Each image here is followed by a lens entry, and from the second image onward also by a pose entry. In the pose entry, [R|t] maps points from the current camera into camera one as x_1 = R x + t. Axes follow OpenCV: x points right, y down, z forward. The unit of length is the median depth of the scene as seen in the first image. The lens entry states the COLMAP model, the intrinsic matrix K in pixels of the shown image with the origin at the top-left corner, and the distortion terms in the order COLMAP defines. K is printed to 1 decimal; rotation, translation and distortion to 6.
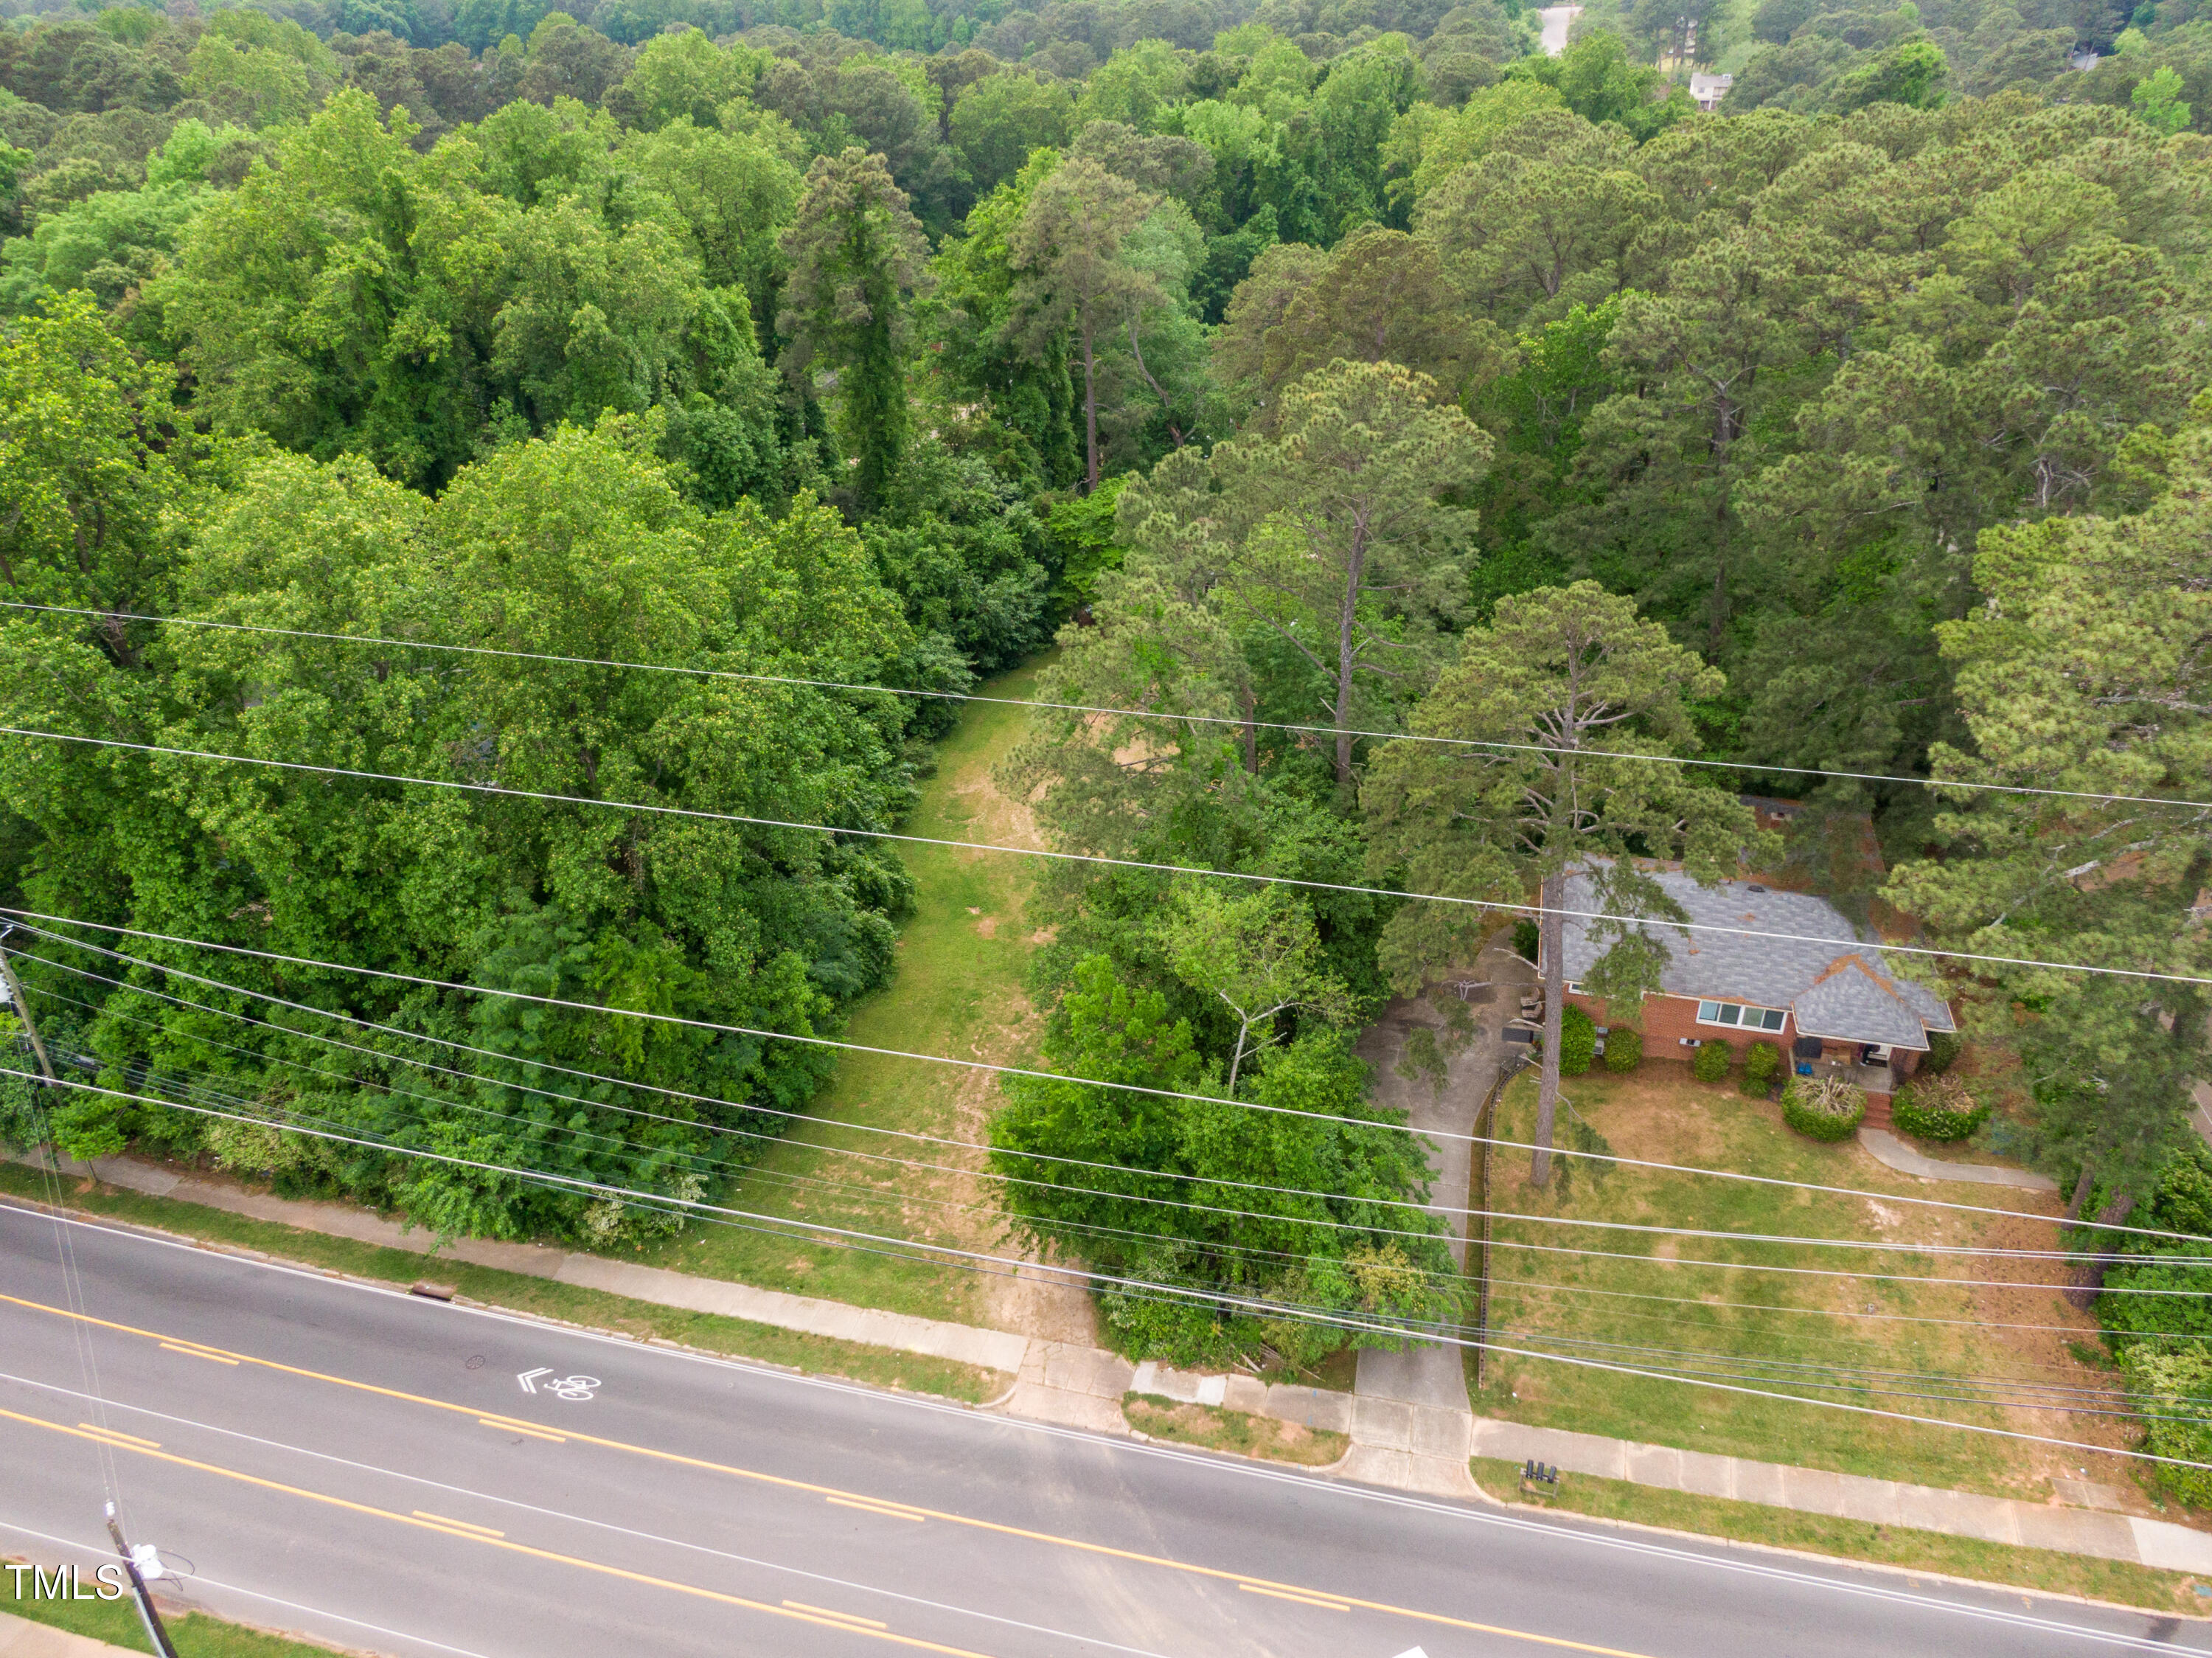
lens RADIAL K [[1591.8, 0, 1106.0], [0, 1591.8, 829.0], [0, 0, 1]] dist [0.026034, -0.005159]
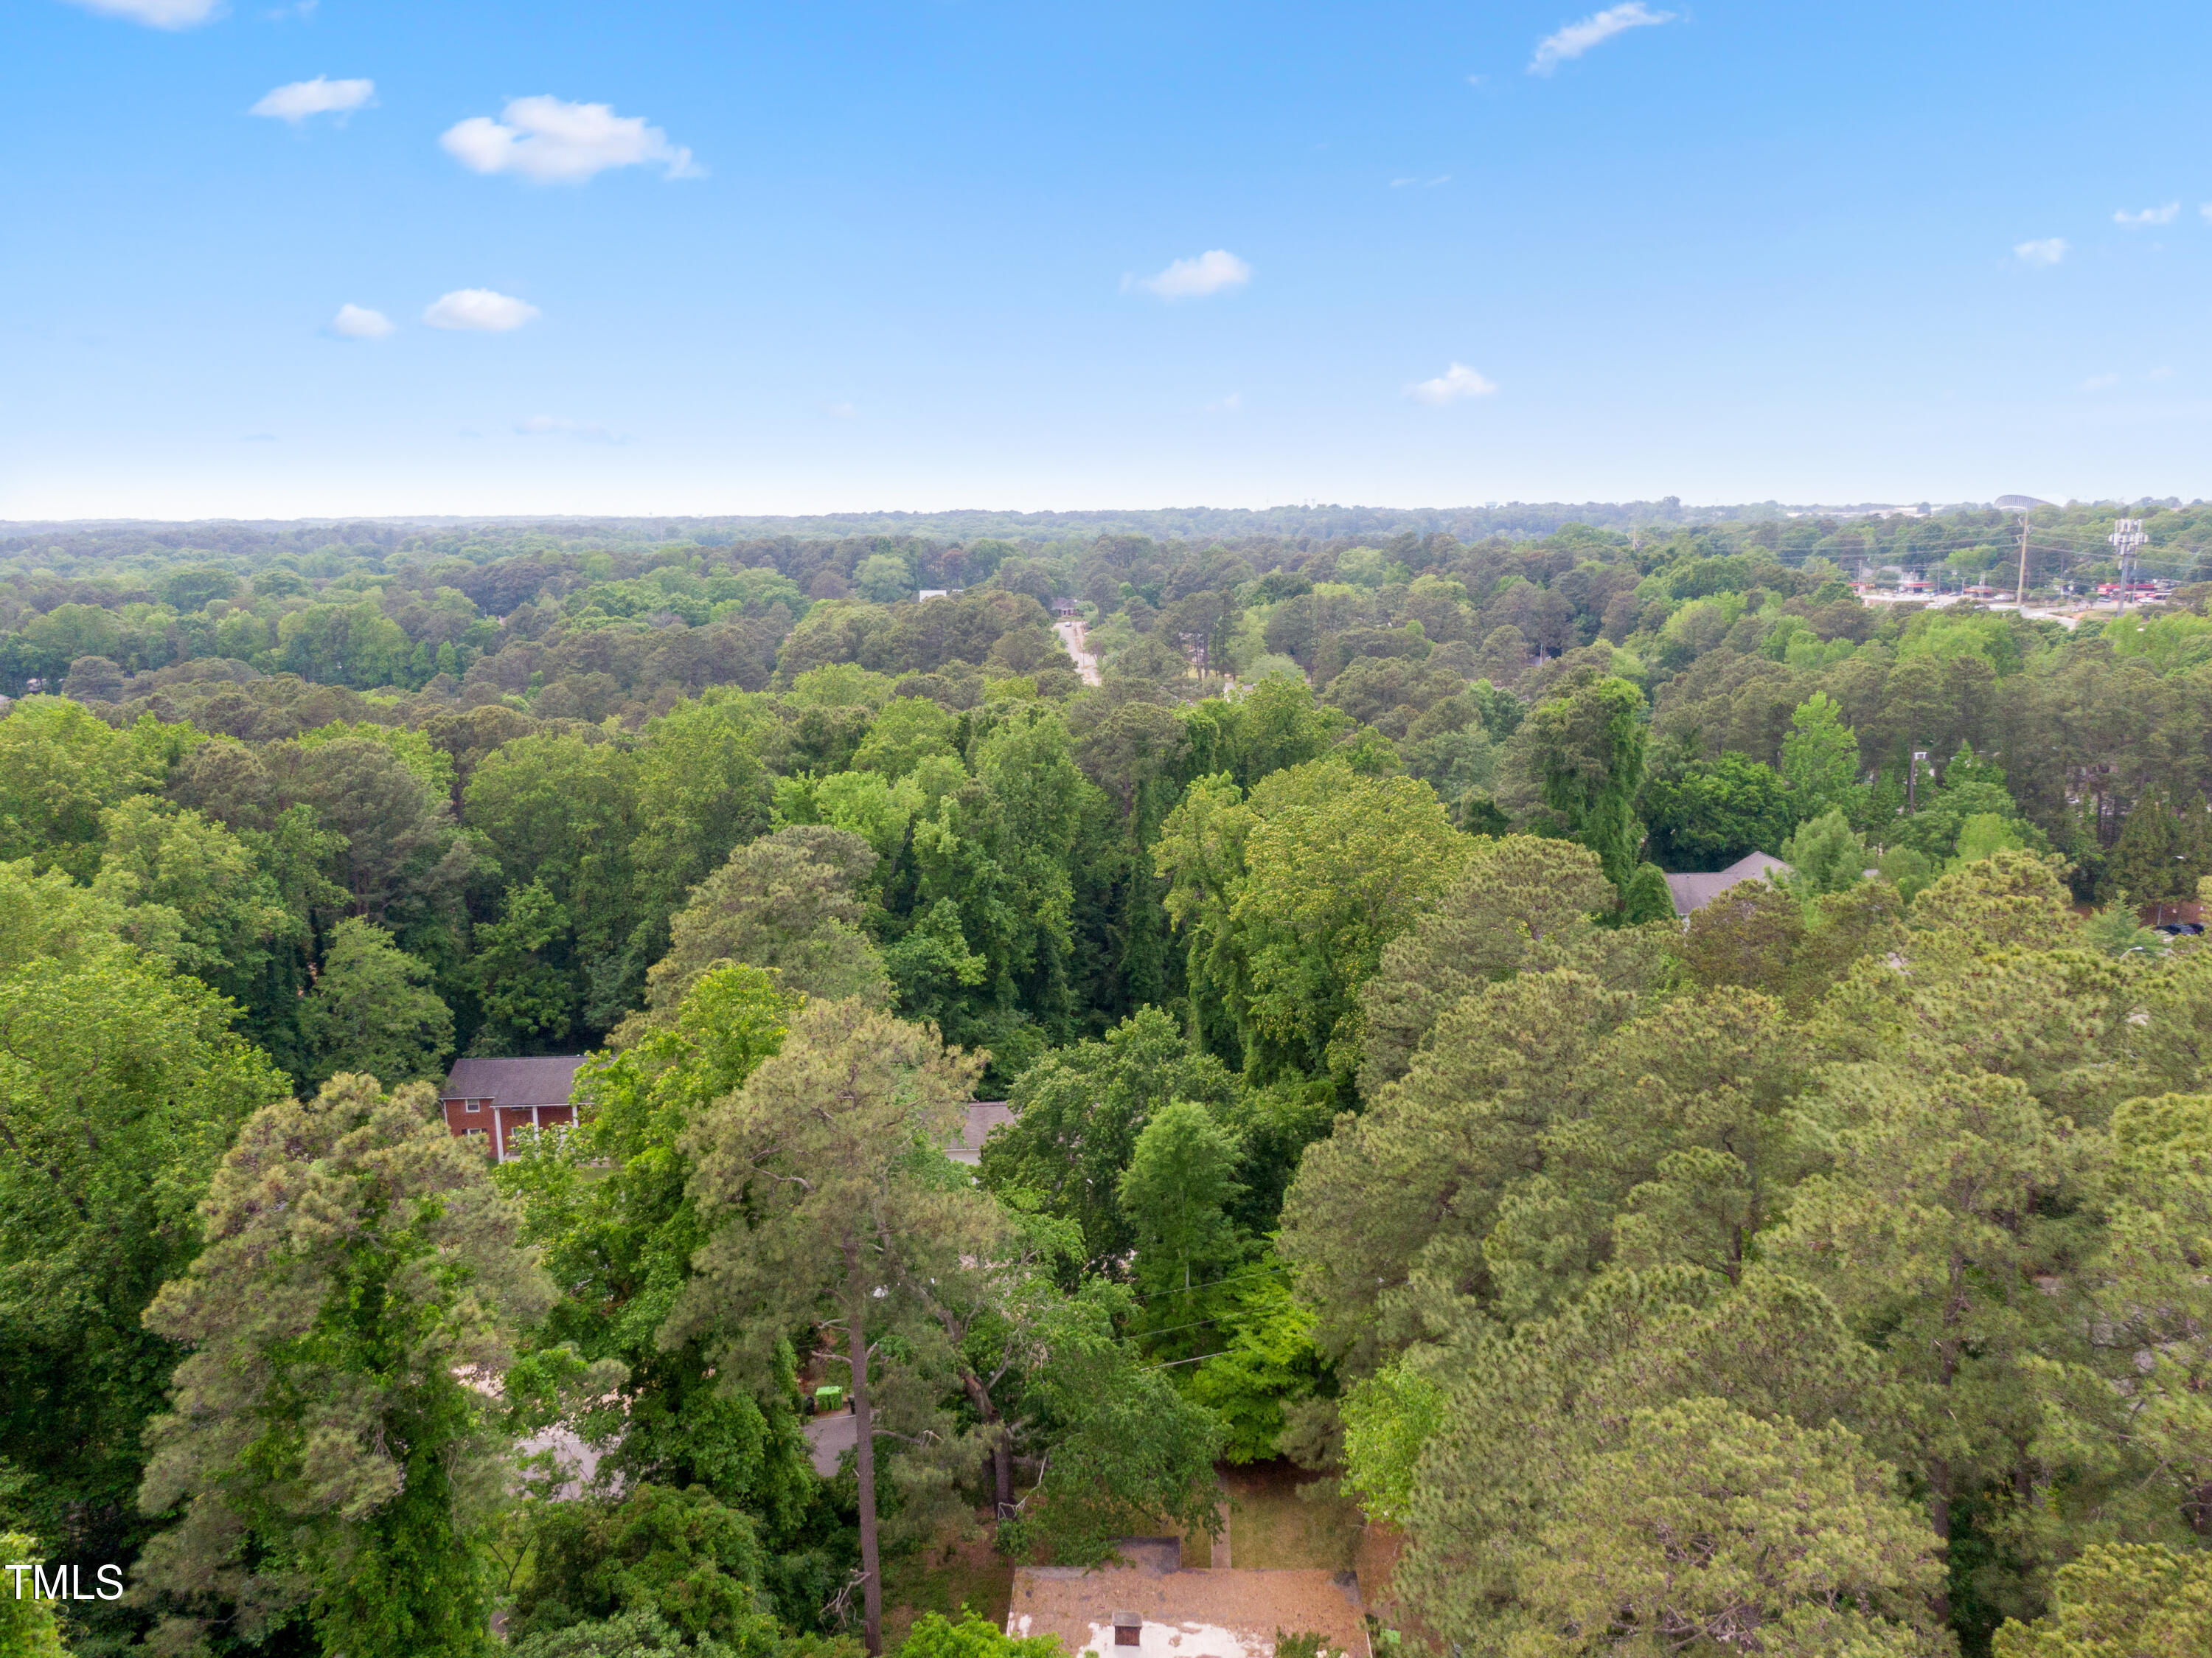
lens RADIAL K [[1591.8, 0, 1106.0], [0, 1591.8, 829.0], [0, 0, 1]] dist [0.026034, -0.005159]
pose [[0.949941, -0.059740, 0.306664, -0.051693], [0.158493, 0.938017, -0.308228, -0.178447], [-0.269242, 0.341403, 0.900529, 0.297689]]
